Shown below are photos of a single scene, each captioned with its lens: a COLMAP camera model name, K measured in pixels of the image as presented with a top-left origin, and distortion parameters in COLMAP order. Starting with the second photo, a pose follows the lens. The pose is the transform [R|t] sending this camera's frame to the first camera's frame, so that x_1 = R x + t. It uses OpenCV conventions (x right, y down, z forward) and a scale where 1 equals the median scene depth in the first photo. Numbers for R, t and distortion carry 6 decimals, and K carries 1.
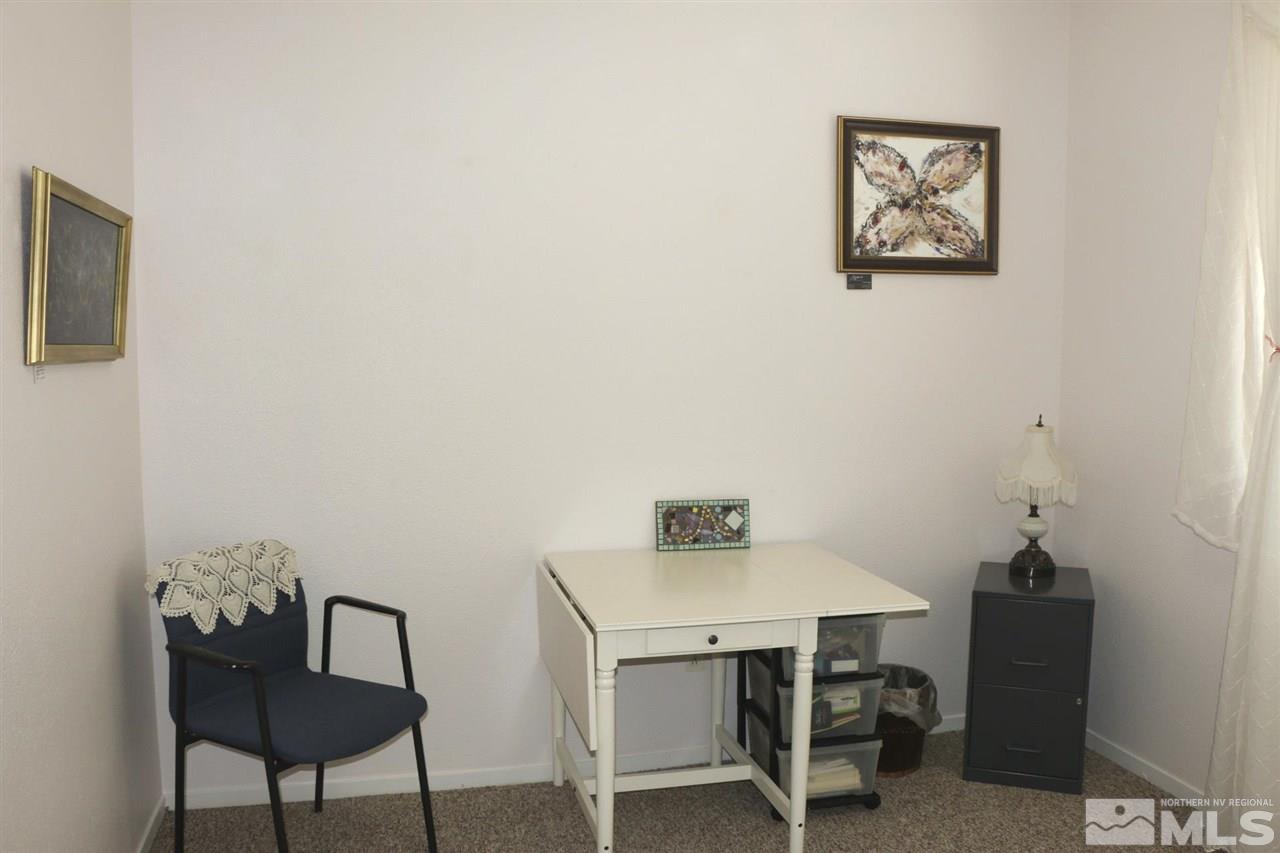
lens RADIAL K [[1042.9, 0, 640.0], [0, 1042.9, 426.5], [0, 0, 1]] dist [-0.183949, 0.153083]
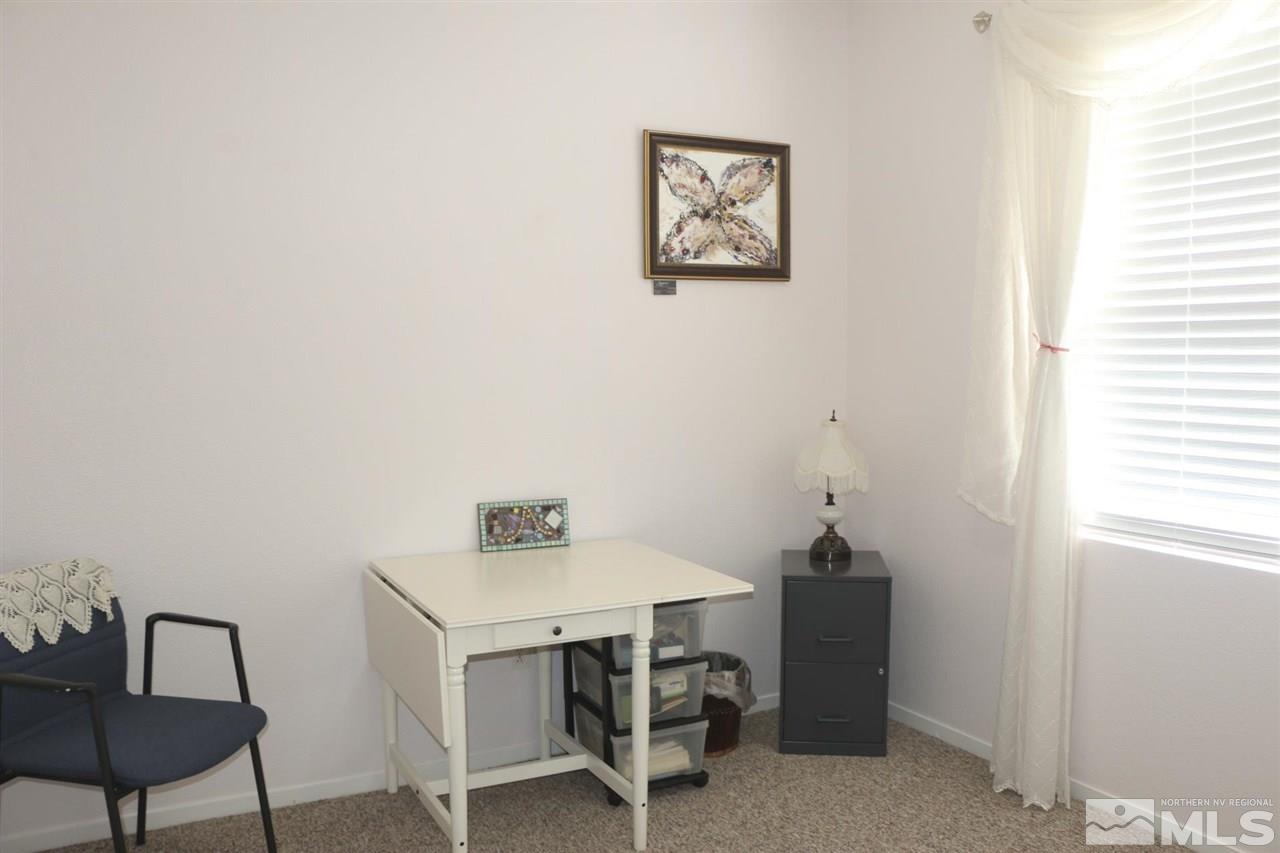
lens RADIAL K [[1042.9, 0, 640.0], [0, 1042.9, 426.5], [0, 0, 1]] dist [-0.183949, 0.153083]
pose [[0.971271, -0.024516, 0.236712, -0.071422], [0.027687, 0.999566, -0.010084, 0.011875], [-0.236362, 0.016348, 0.971528, -0.021841]]
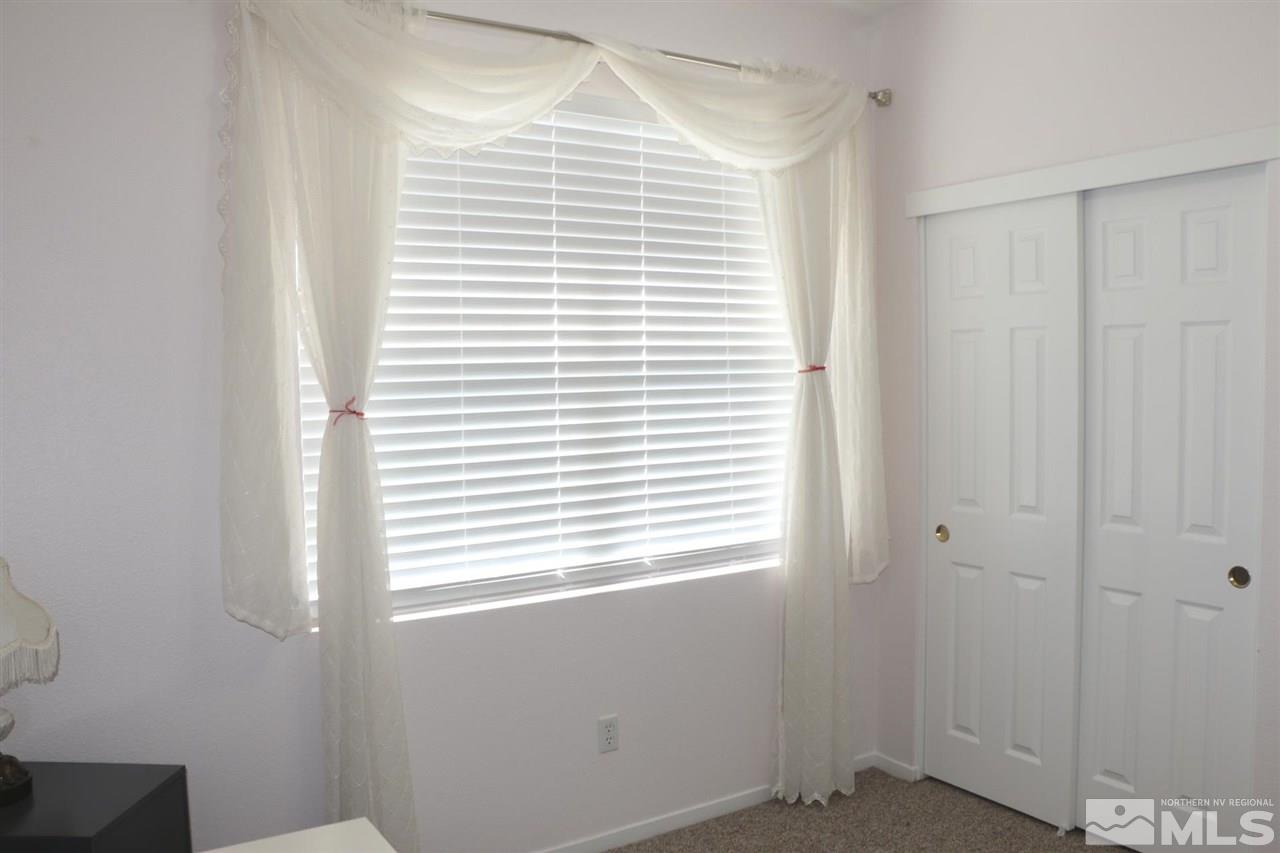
lens RADIAL K [[1042.9, 0, 640.0], [0, 1042.9, 426.5], [0, 0, 1]] dist [-0.183949, 0.153083]
pose [[-0.322430, -0.048251, 0.945363, -0.316228], [0.093355, 0.992210, 0.082482, -0.096776], [-0.941979, 0.114849, -0.315413, 0.860929]]
